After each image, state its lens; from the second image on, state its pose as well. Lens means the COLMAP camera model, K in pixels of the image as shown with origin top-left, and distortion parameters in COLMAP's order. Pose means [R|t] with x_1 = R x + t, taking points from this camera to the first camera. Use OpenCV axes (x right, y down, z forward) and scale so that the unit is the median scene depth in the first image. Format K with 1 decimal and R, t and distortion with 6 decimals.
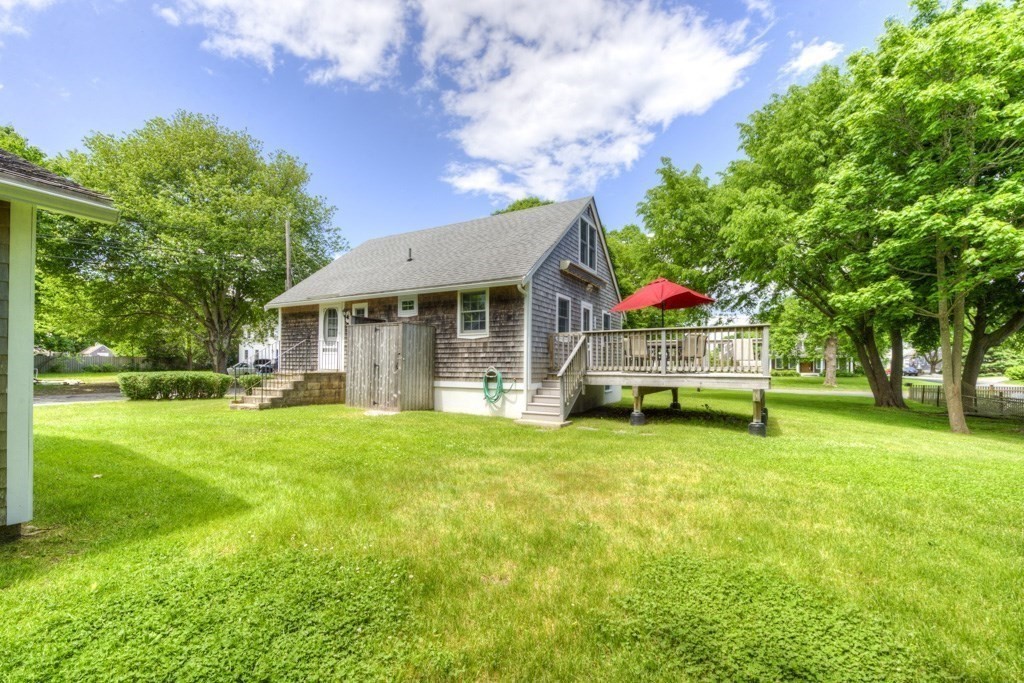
lens RADIAL K [[412.9, 0, 515.7], [0, 412.9, 365.3], [0, 0, 1]] dist [-0.000687, -0.000175]
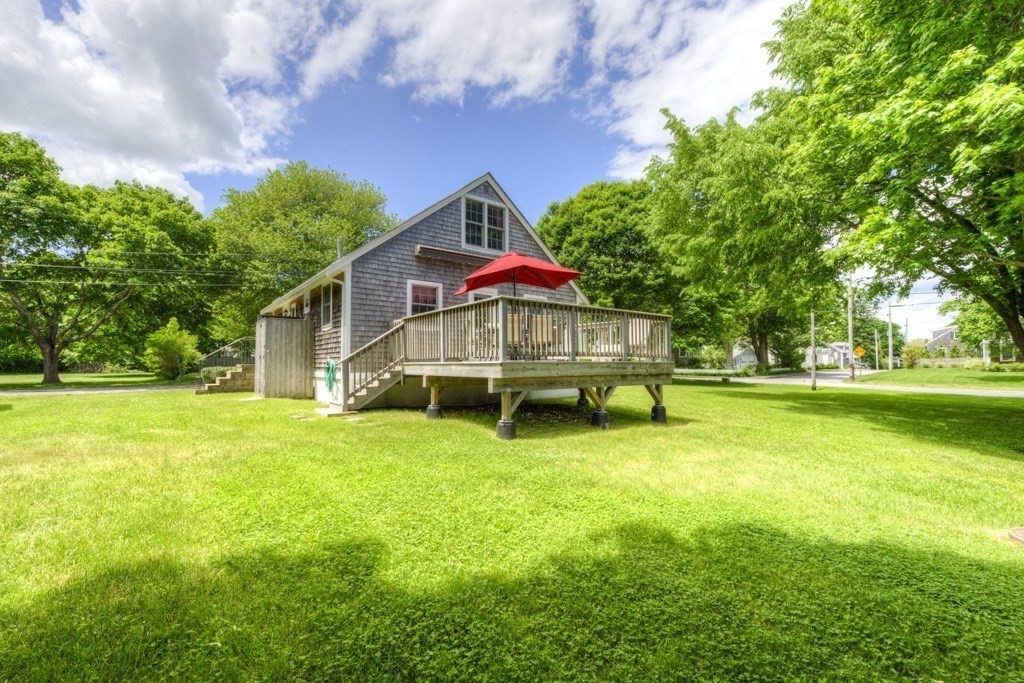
lens RADIAL K [[412.9, 0, 502.9], [0, 412.9, 358.1], [0, 0, 1]] dist [-0.000687, -0.000175]
pose [[0.928328, -0.017105, -0.371368, 0.569579], [0.011742, 0.999792, -0.016698, 0.023245], [0.371576, 0.011141, 0.928336, 0.162357]]
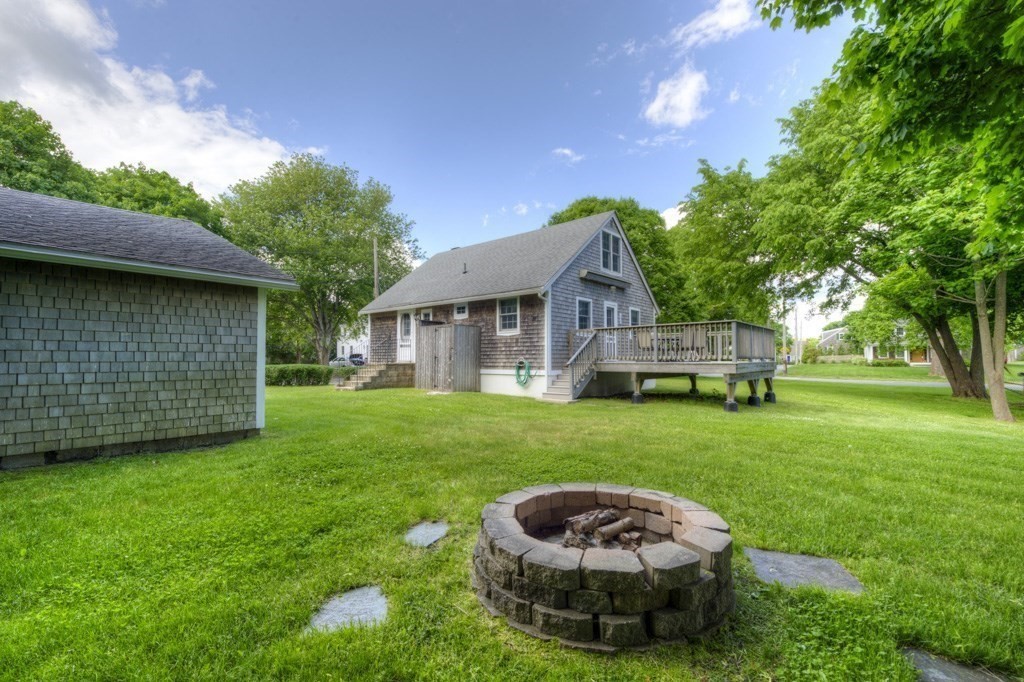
lens RADIAL K [[412.9, 0, 508.7], [0, 412.9, 350.1], [0, 0, 1]] dist [-0.000687, -0.000175]
pose [[0.980814, -0.012882, -0.194519, 0.118366], [0.009287, 0.999769, -0.019381, 0.004104], [0.194723, 0.017203, 0.980707, -0.200051]]
